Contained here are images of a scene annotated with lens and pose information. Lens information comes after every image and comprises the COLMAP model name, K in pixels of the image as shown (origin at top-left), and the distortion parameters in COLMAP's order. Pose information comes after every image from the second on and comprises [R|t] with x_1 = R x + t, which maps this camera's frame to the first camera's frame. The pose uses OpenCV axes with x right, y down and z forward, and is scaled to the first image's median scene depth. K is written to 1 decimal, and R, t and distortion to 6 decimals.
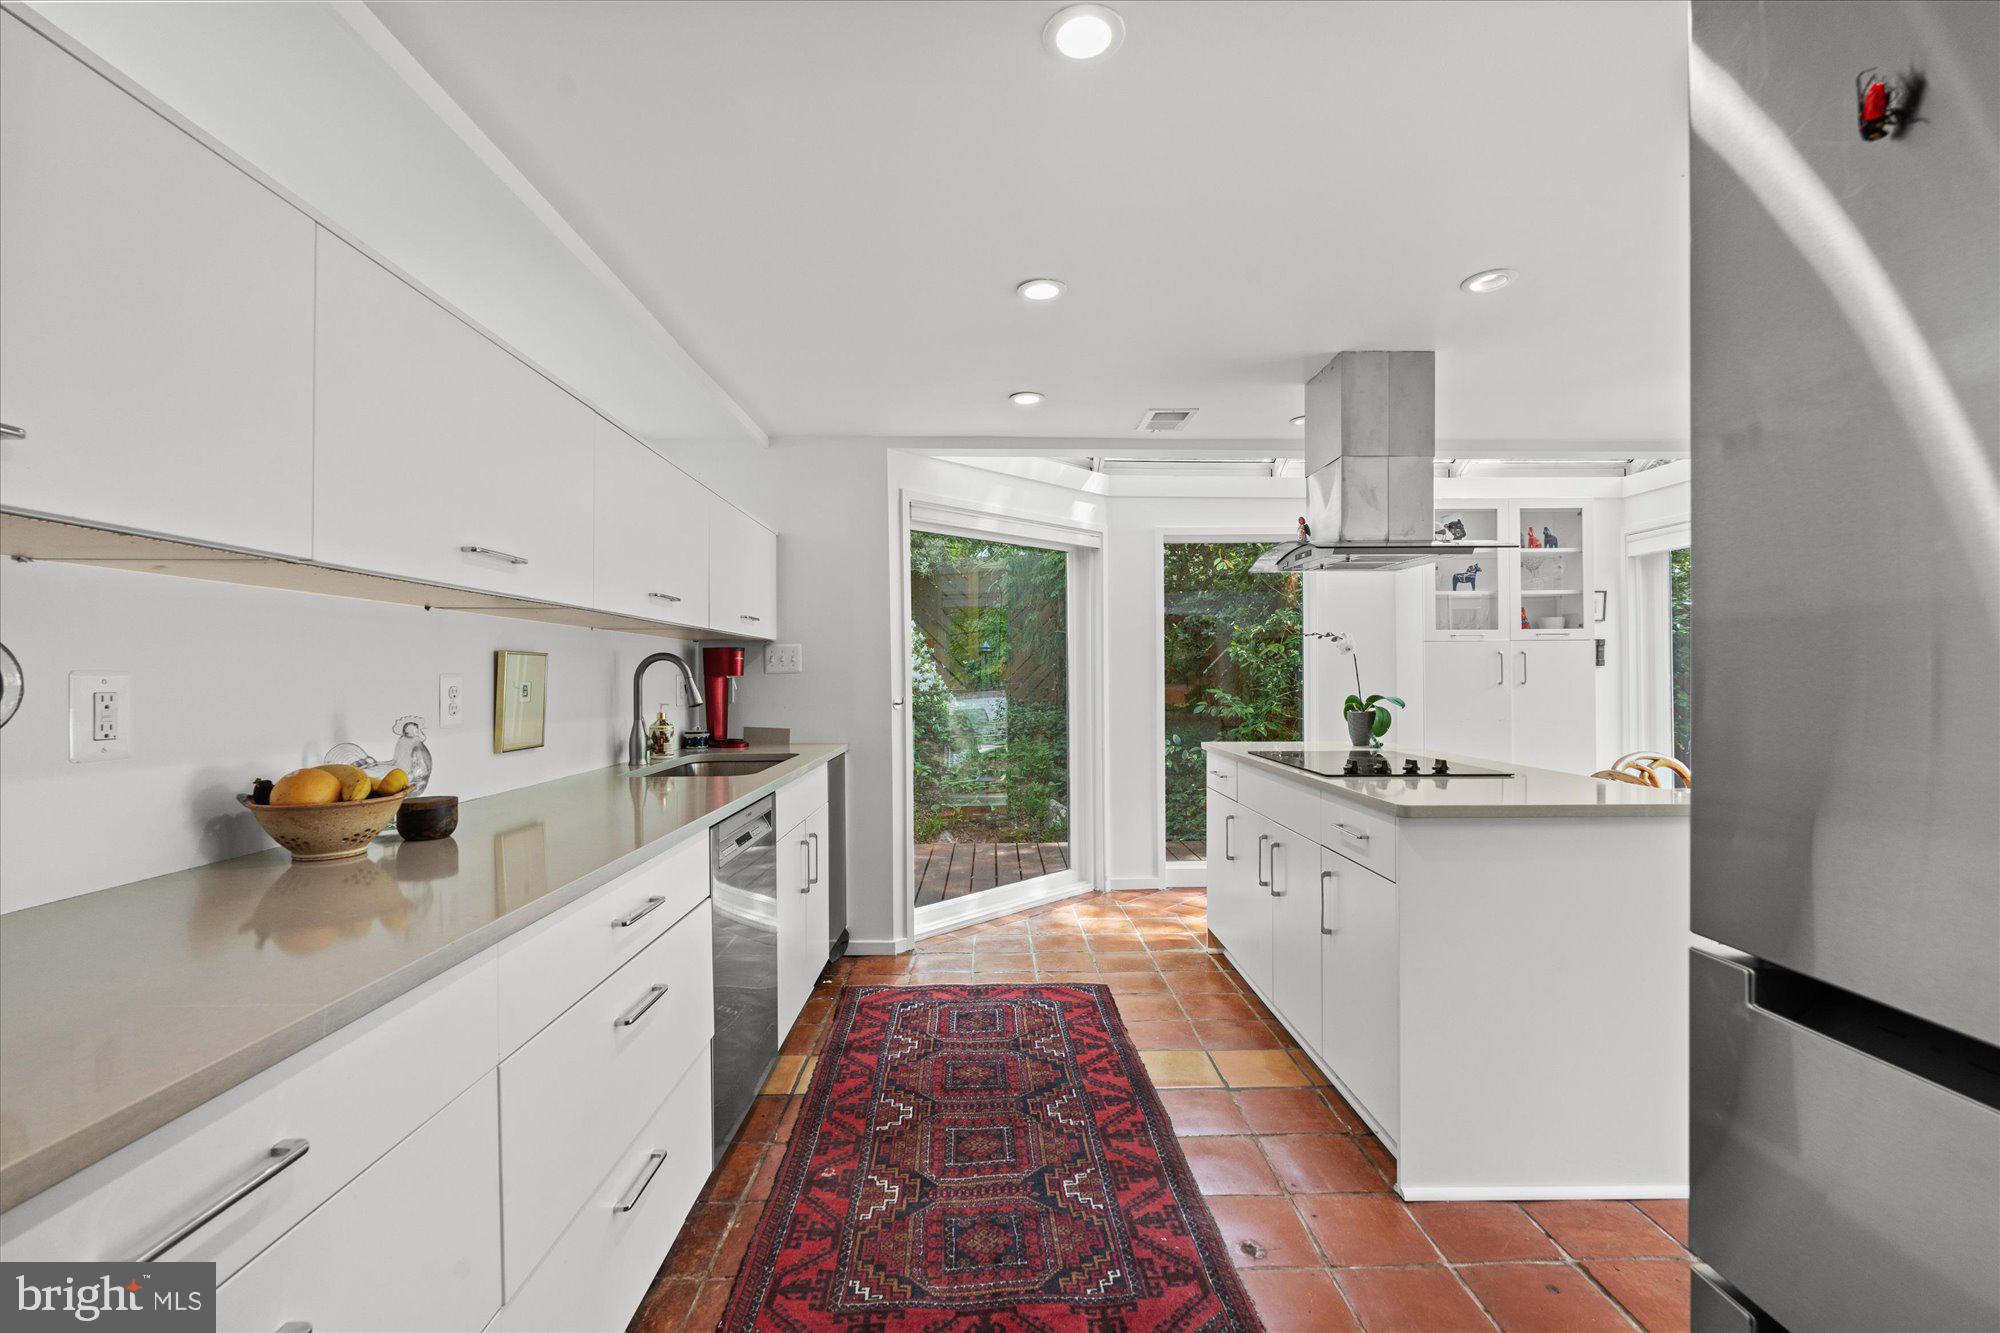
lens RADIAL K [[900.5, 0, 998.7], [0, 900.5, 664.4], [0, 0, 1]] dist [-0.004039, 0.001338]
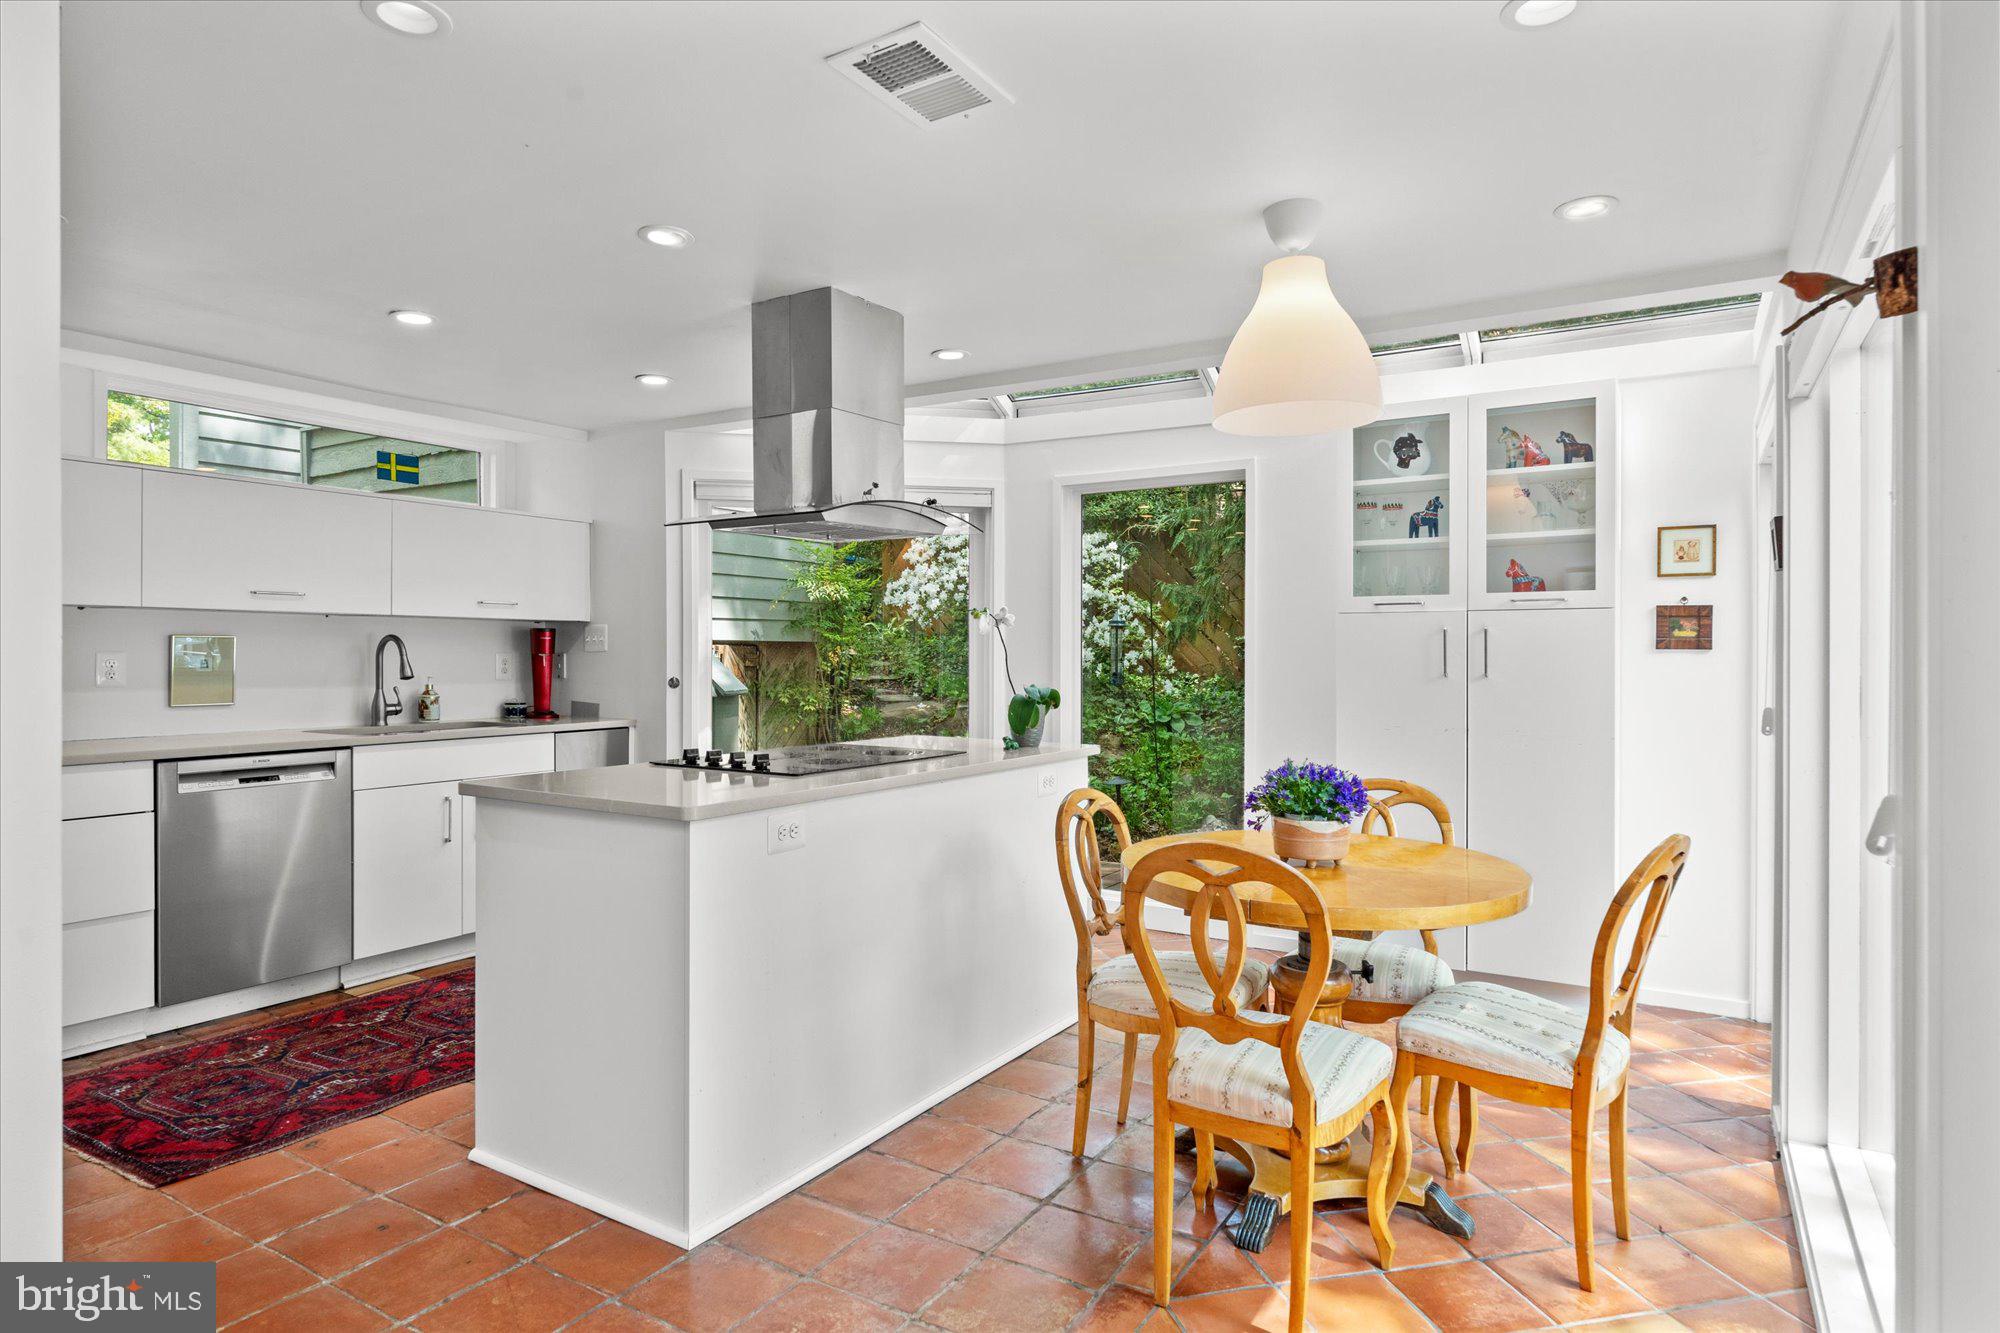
lens RADIAL K [[1162.7, 0, 1015.8], [0, 1162.7, 649.7], [0, 0, 1]] dist [-0.002498, -0.002189]
pose [[0.835797, 0.006367, -0.549002, 1.132008], [-0.001502, 0.999956, 0.009312, -0.007619], [0.549037, -0.006958, 0.835769, 0.144356]]
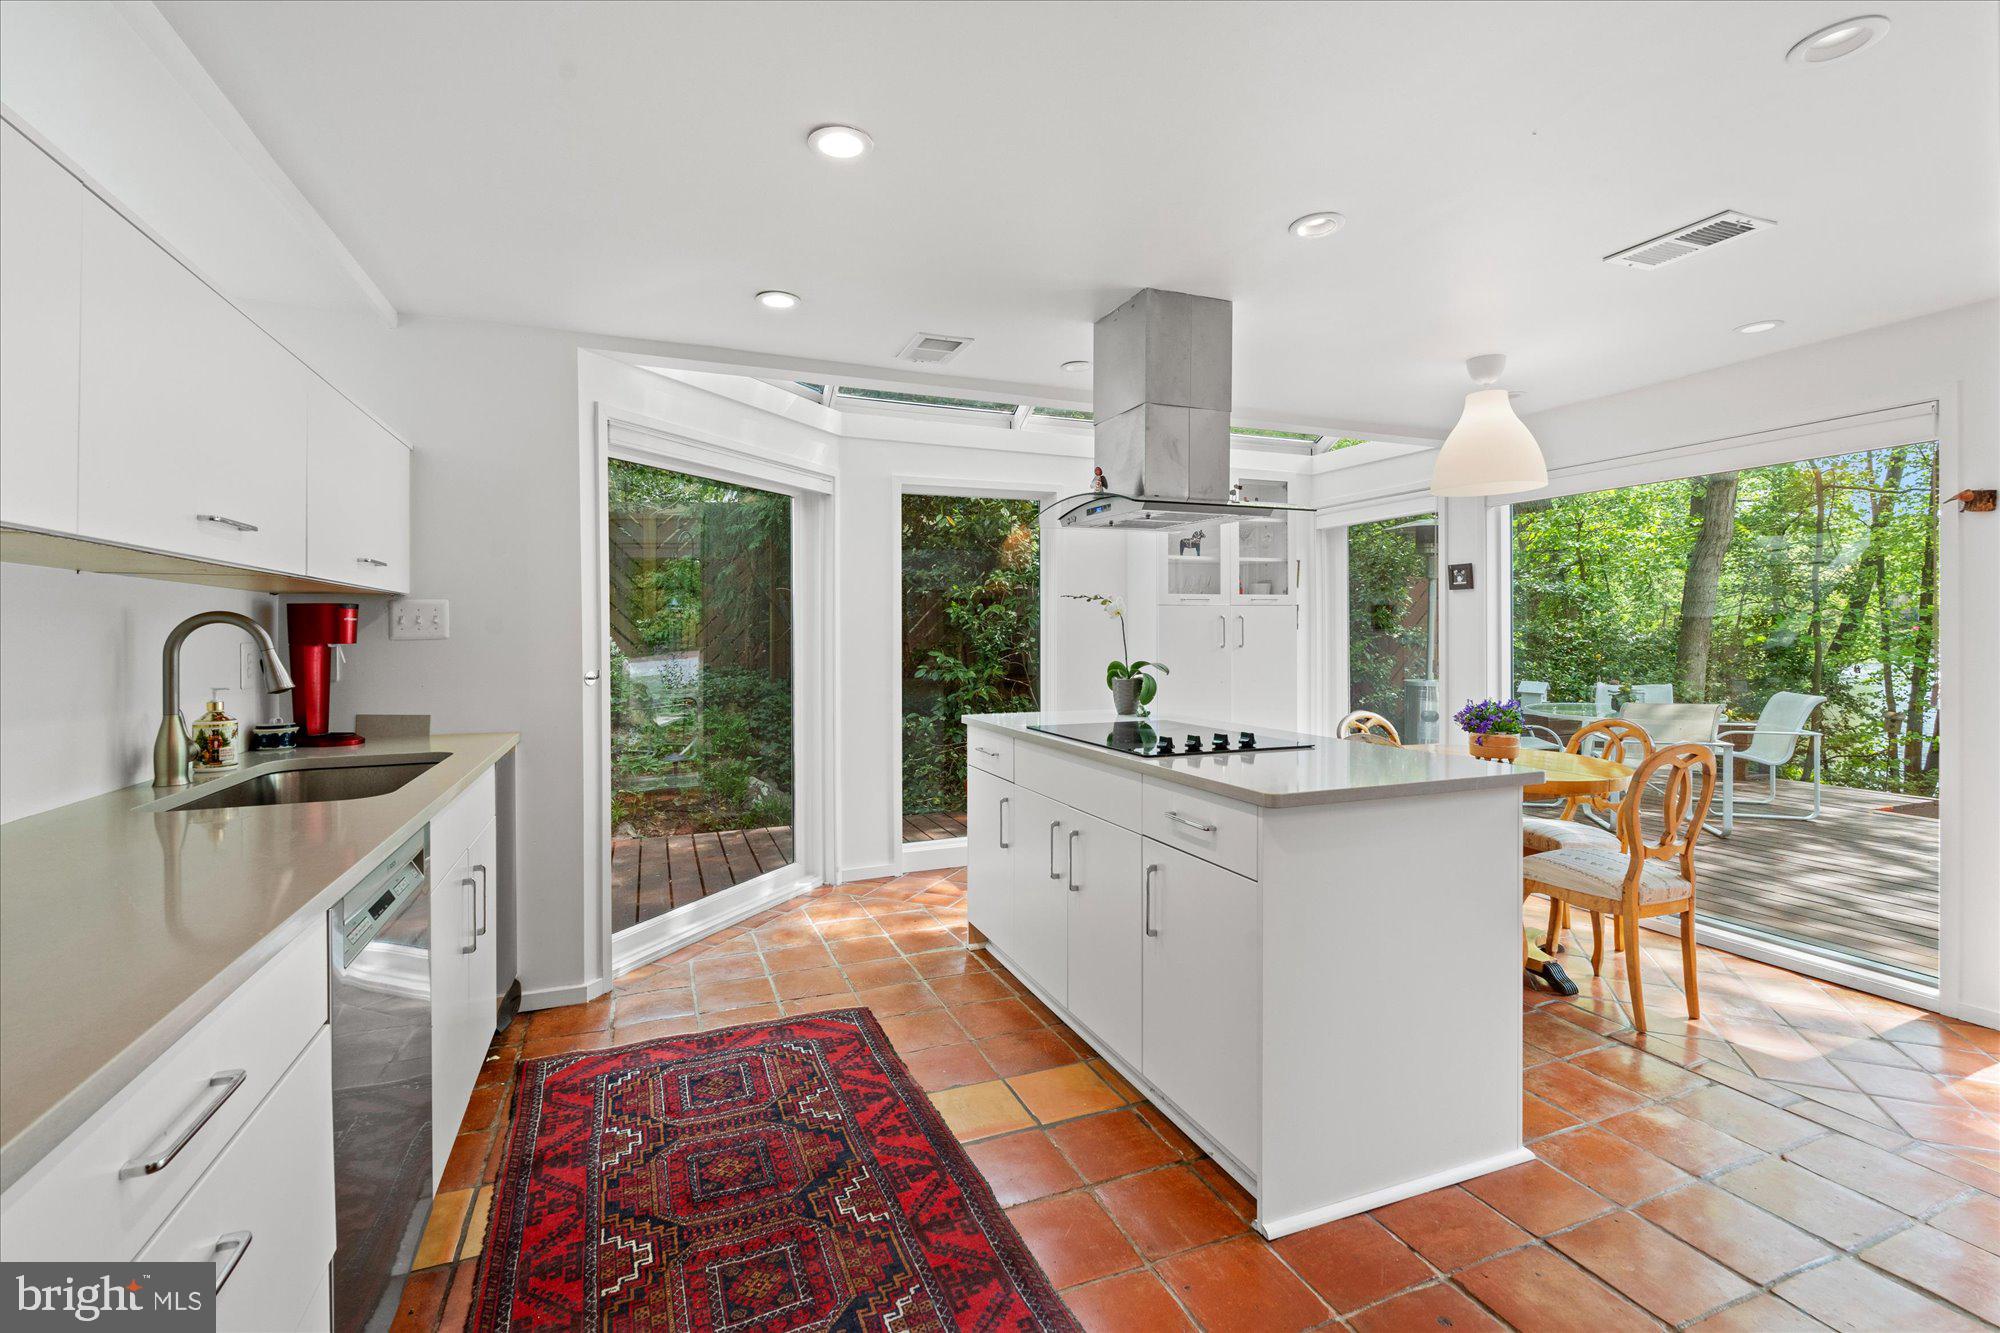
lens RADIAL K [[900.5, 0, 997.7], [0, 900.5, 625.5], [0, 0, 1]] dist [-0.004039, 0.001338]
pose [[0.932463, 0.003302, 0.361250, -0.077584], [-0.004557, 0.999986, 0.002625, -0.006453], [-0.361236, -0.004094, 0.932465, 0.178872]]
